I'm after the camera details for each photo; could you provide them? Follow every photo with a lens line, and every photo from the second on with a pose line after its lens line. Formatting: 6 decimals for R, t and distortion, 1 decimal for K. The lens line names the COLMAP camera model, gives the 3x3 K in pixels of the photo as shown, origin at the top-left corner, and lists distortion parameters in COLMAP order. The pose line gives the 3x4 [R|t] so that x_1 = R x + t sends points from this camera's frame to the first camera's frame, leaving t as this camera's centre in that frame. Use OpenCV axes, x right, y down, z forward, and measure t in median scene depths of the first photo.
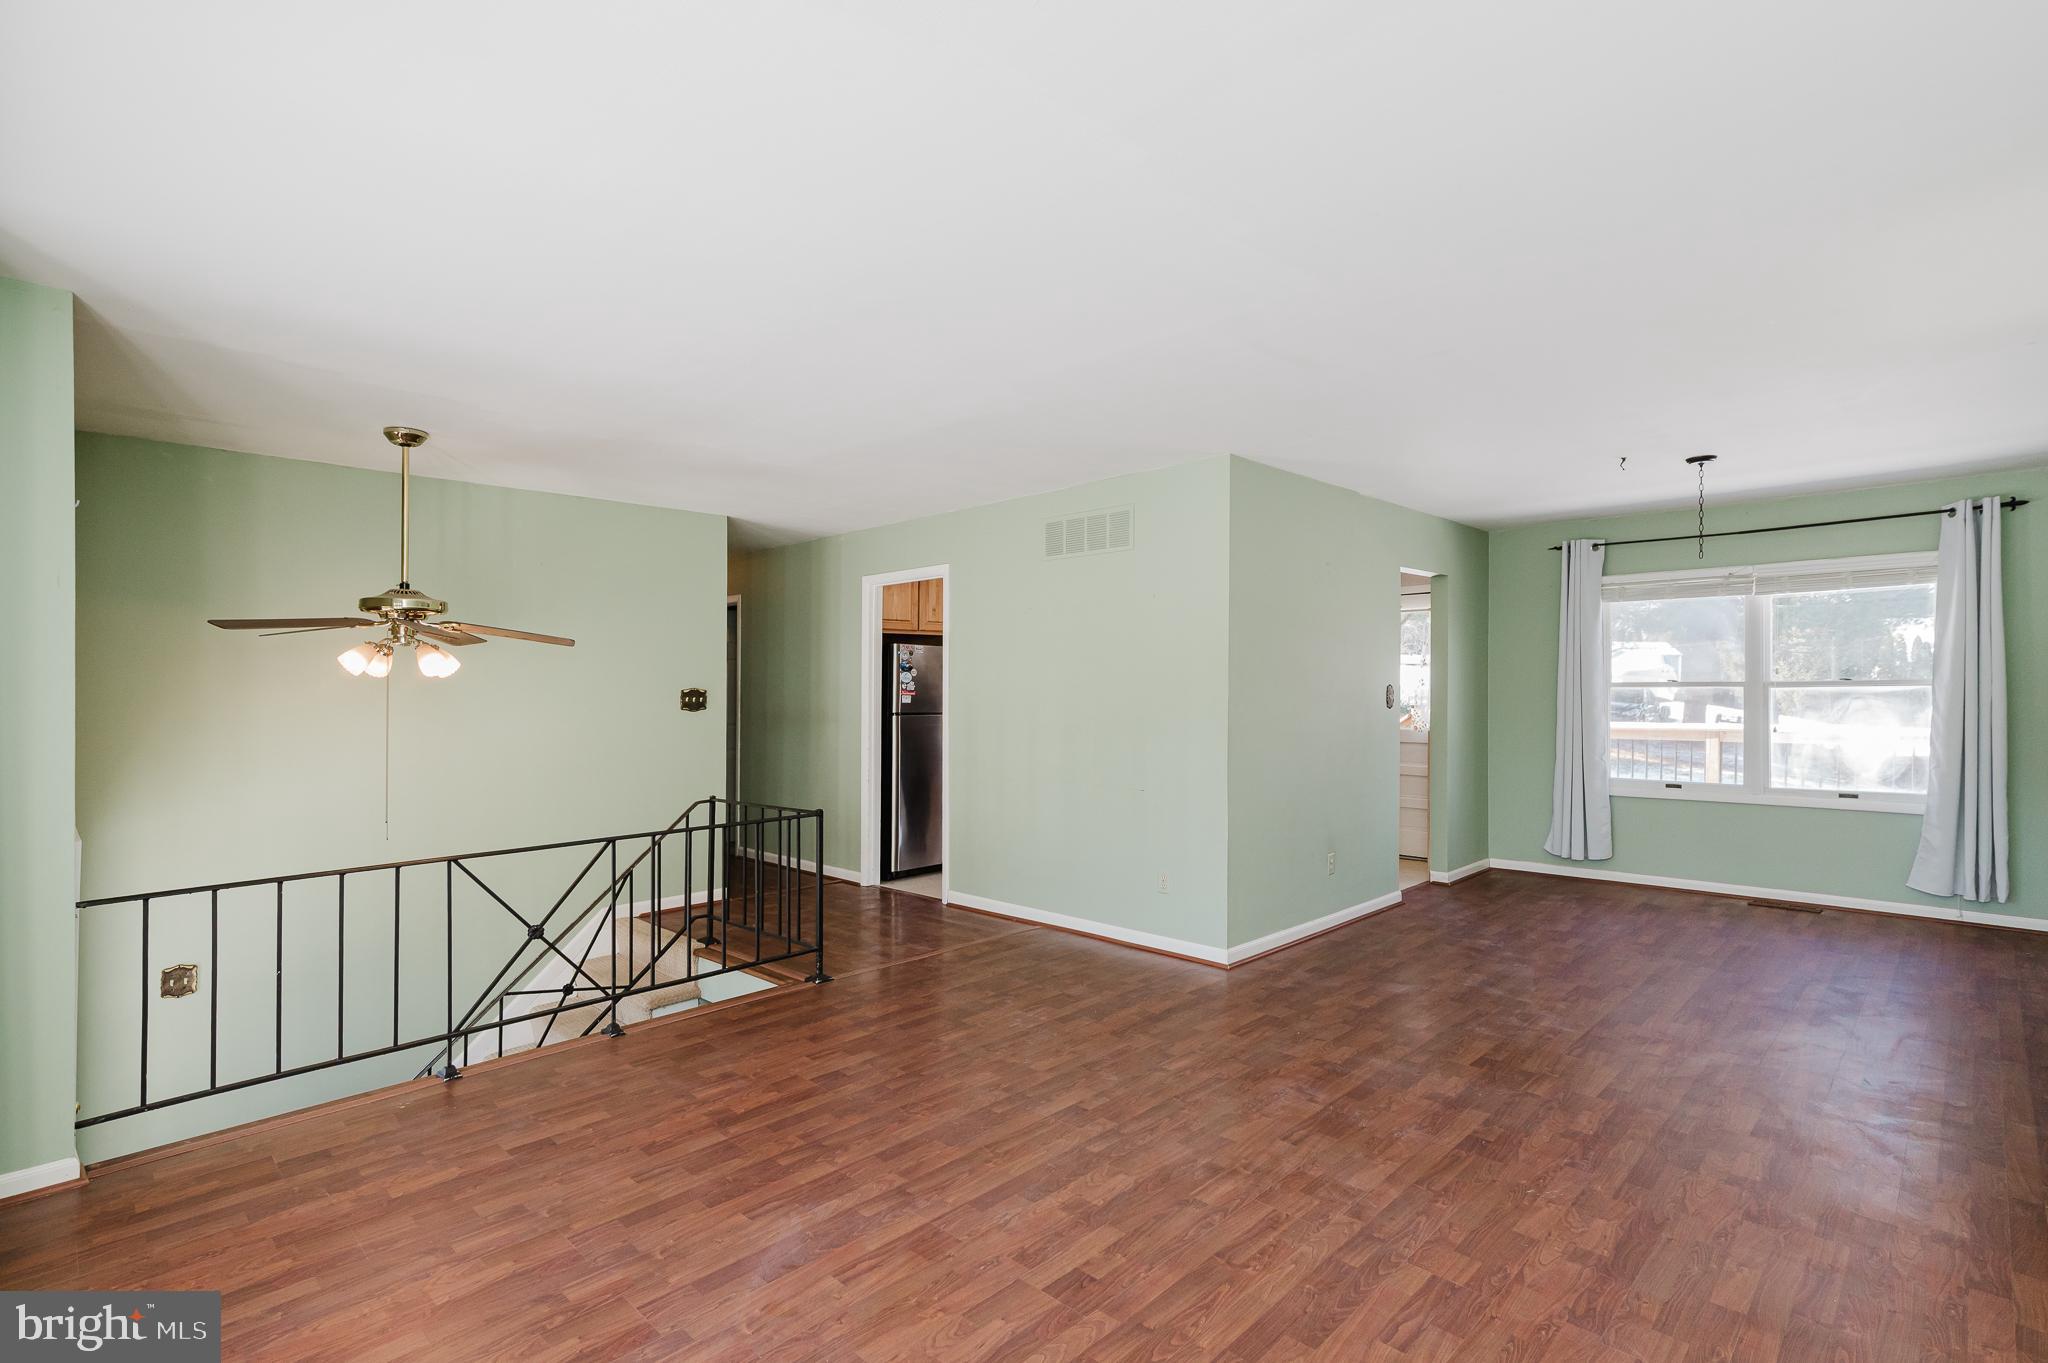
lens RADIAL K [[960.2, 0, 1025.0], [0, 960.2, 689.7], [0, 0, 1]] dist [0.002555, -0.000216]
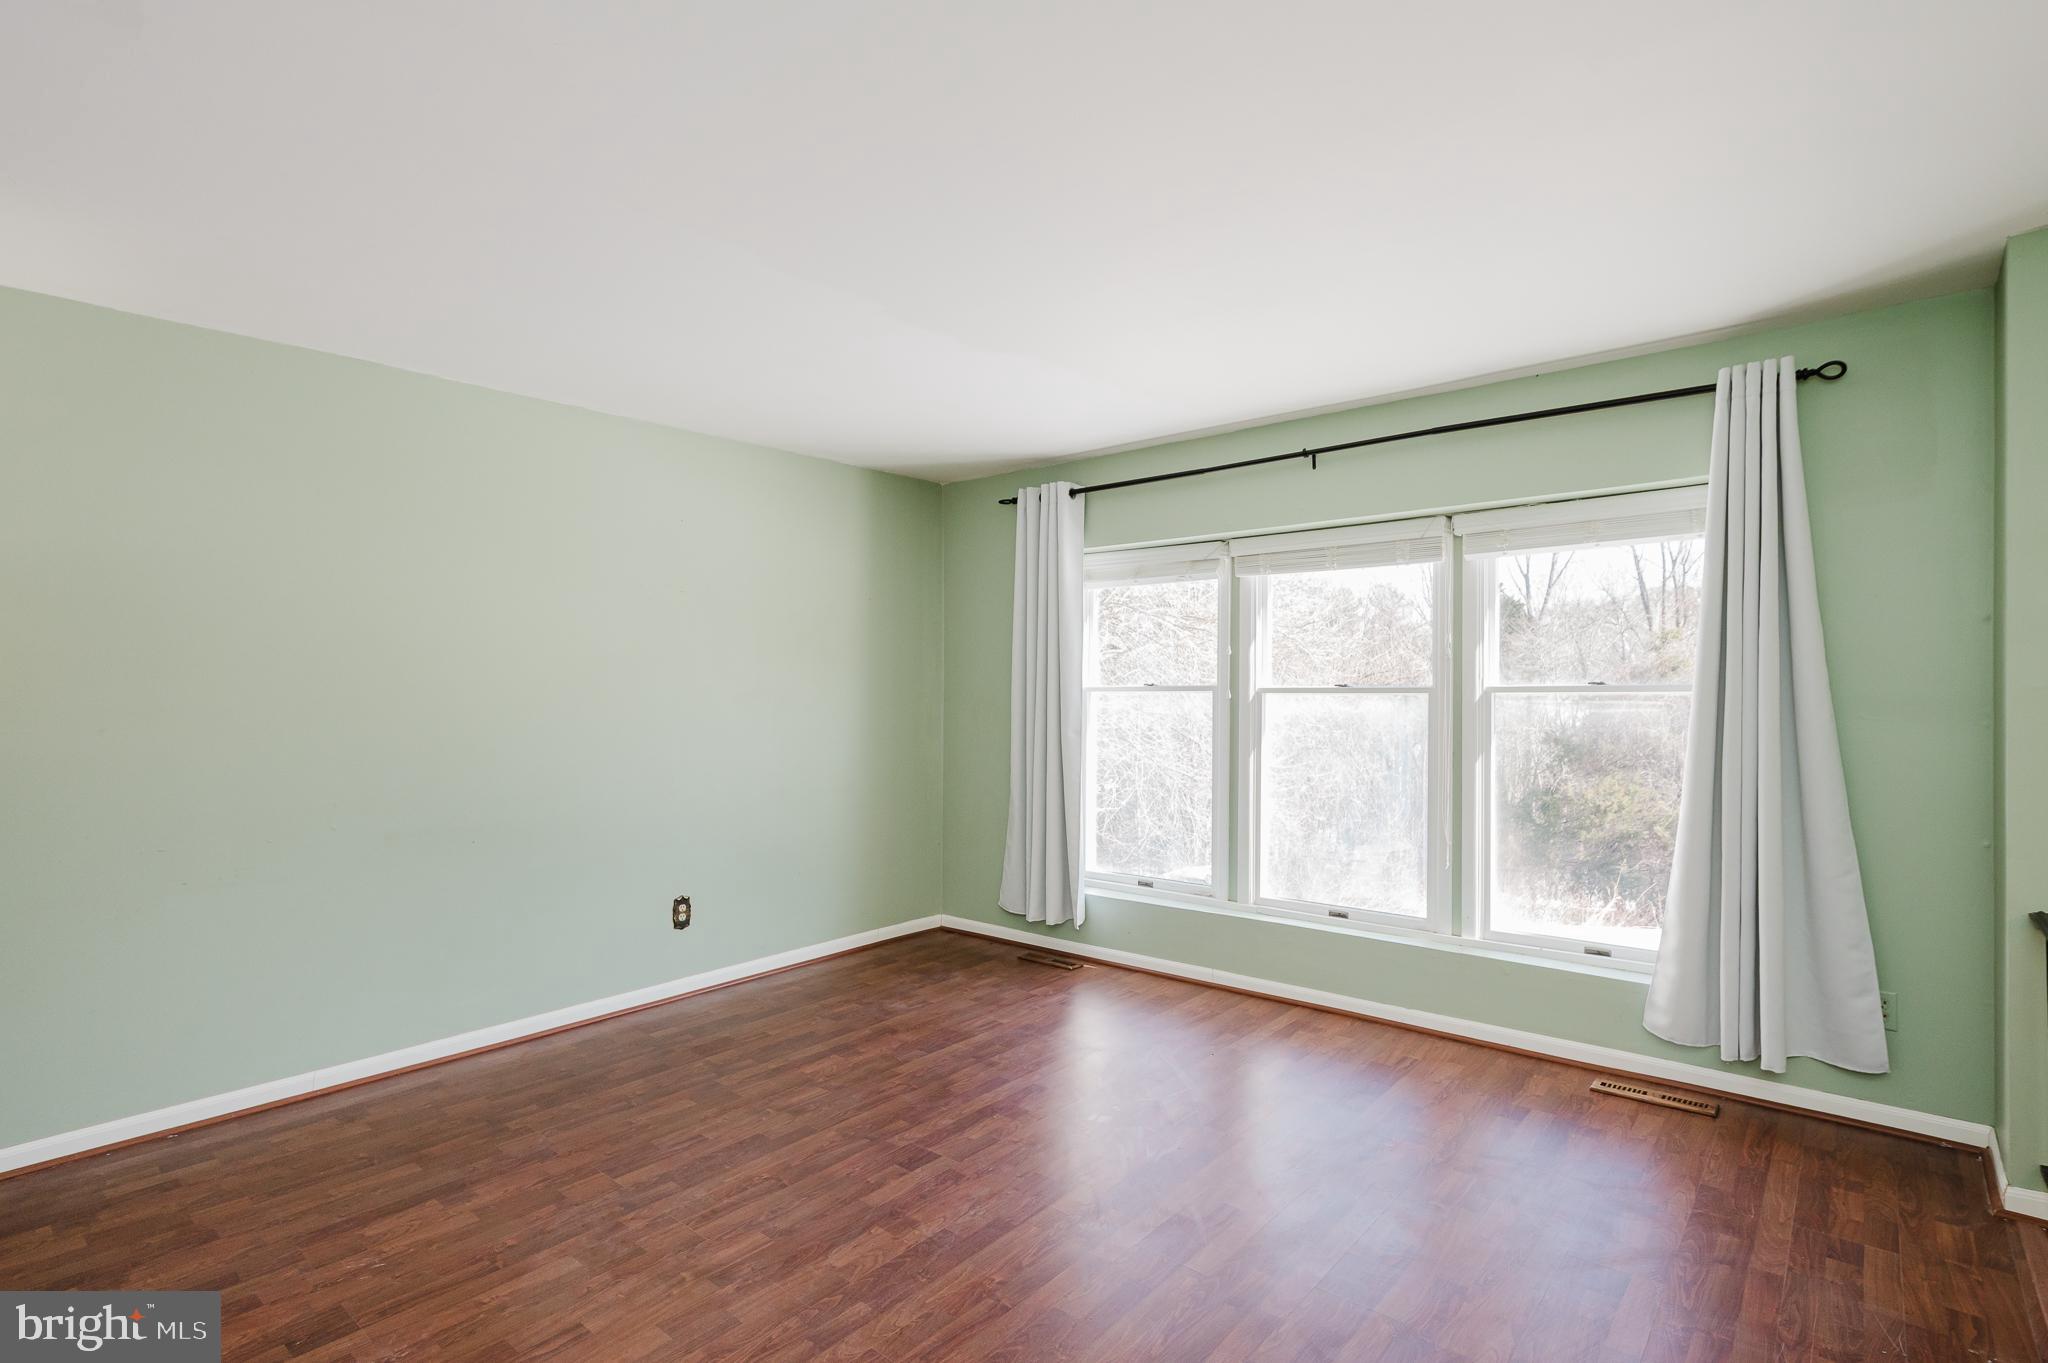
lens RADIAL K [[998.4, 0, 1044.5], [0, 998.4, 678.1], [0, 0, 1]] dist [0.004237, -0.000228]
pose [[-0.995911, 0.015255, -0.089041, -0.004330], [0.015728, 0.999866, -0.004614, -0.001876], [0.088959, -0.005996, -0.996017, 0.977115]]
